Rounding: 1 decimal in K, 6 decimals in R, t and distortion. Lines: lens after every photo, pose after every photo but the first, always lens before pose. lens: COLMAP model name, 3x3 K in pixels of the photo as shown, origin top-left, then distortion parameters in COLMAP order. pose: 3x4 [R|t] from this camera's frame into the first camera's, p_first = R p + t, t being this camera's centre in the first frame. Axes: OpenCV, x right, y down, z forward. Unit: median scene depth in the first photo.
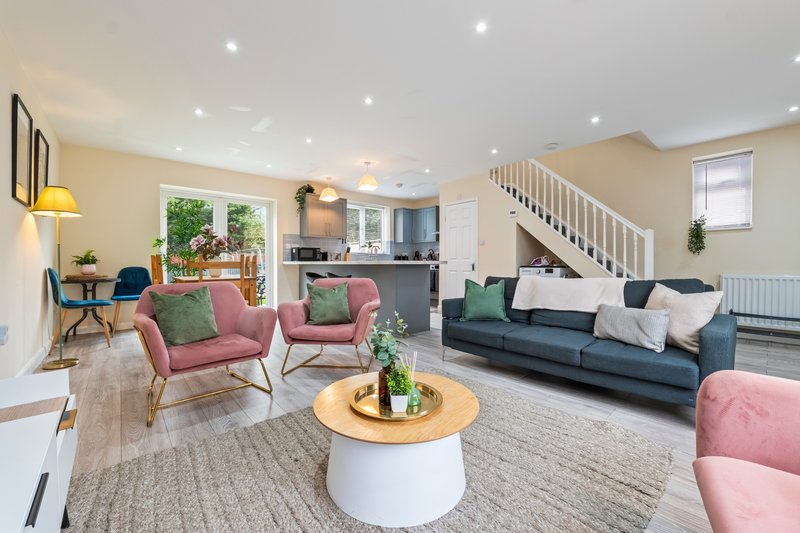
lens RADIAL K [[321.0, 0, 400.0], [0, 321.0, 266.5], [0, 0, 1]] dist [-0.015477, 0.000043]
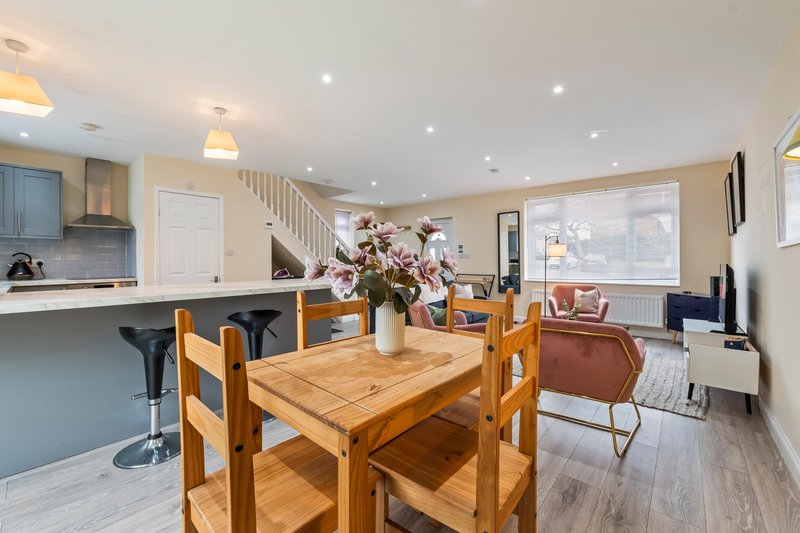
lens RADIAL K [[331.4, 0, 399.3], [0, 331.4, 259.8], [0, 0, 1]] dist [0.002467, 0.000459]
pose [[-0.127641, 0.004039, 0.991812, -0.635123], [0.012734, 0.999916, -0.002433, -0.048180], [-0.991739, 0.012319, -0.127682, 0.676404]]
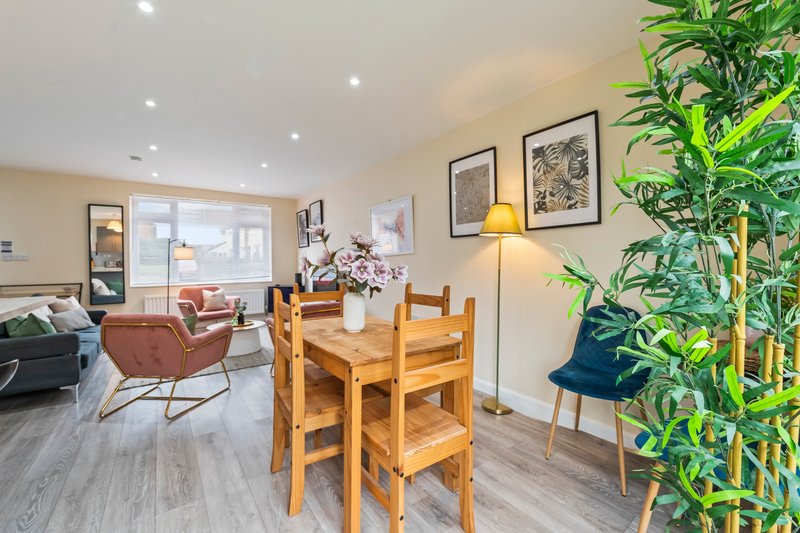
lens RADIAL K [[331.4, 0, 399.3], [0, 331.4, 259.8], [0, 0, 1]] dist [0.002467, 0.000459]
pose [[-0.995826, 0.007798, 0.090940, -0.462422], [0.008453, 0.999941, 0.006828, -0.055153], [-0.090882, 0.007569, -0.995833, 0.990792]]
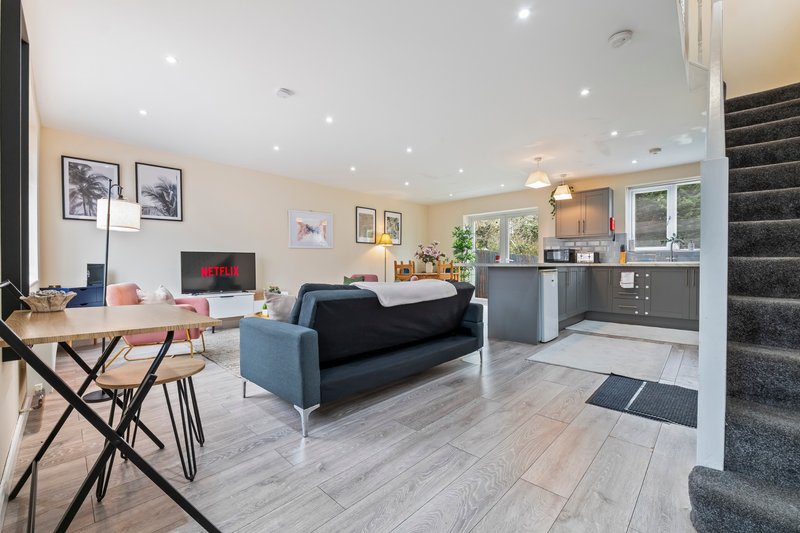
lens RADIAL K [[332.3, 0, 400.0], [0, 332.3, 266.5], [0, 0, 1]] dist [-0.005751, -0.000030]
pose [[0.099743, 0.006881, -0.994989, 0.727318], [-0.005294, 0.999966, 0.006385, -0.010417], [0.994999, 0.004631, 0.099776, 0.442379]]
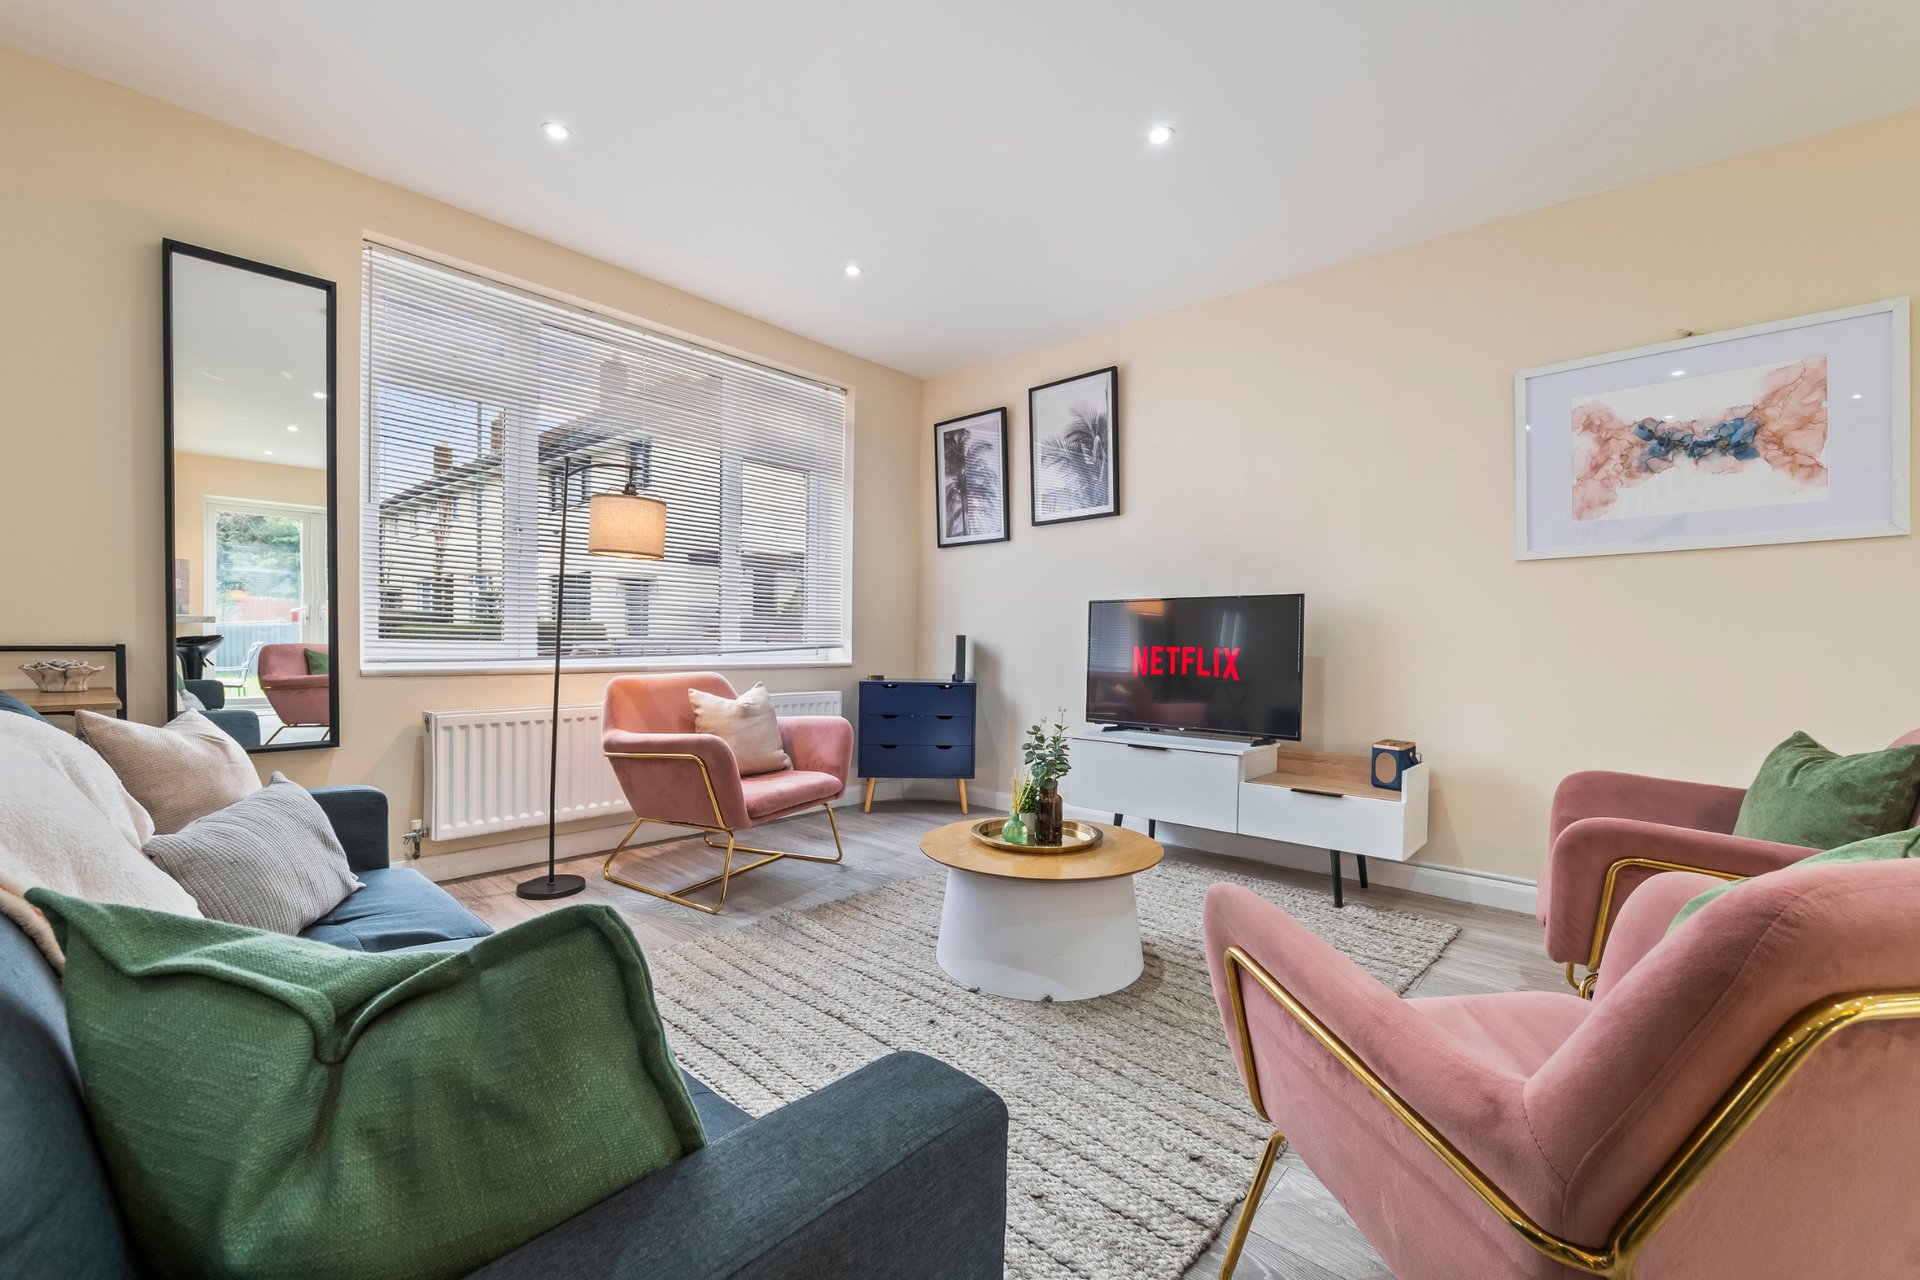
lens RADIAL K [[783.3, 0, 957.4], [0, 783.3, 648.7], [0, 0, 1]] dist [-0.012215, 0.000495]
pose [[-0.992235, -0.015283, -0.123437, 0.060494], [-0.017550, 0.999696, 0.017301, -0.007178], [0.123135, 0.019333, -0.992202, 0.649701]]
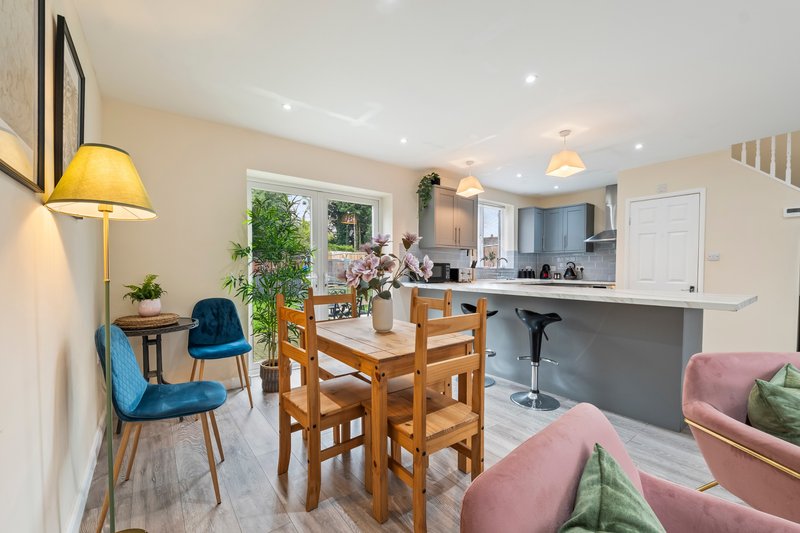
lens RADIAL K [[325.0, 0, 400.6], [0, 325.0, 277.2], [0, 0, 1]] dist [-0.011939, 0.000012]
pose [[0.998184, 0.003606, -0.060139, -0.342137], [-0.002408, 0.999798, 0.019971, -0.044692], [0.060199, -0.019790, 0.997990, 0.302647]]
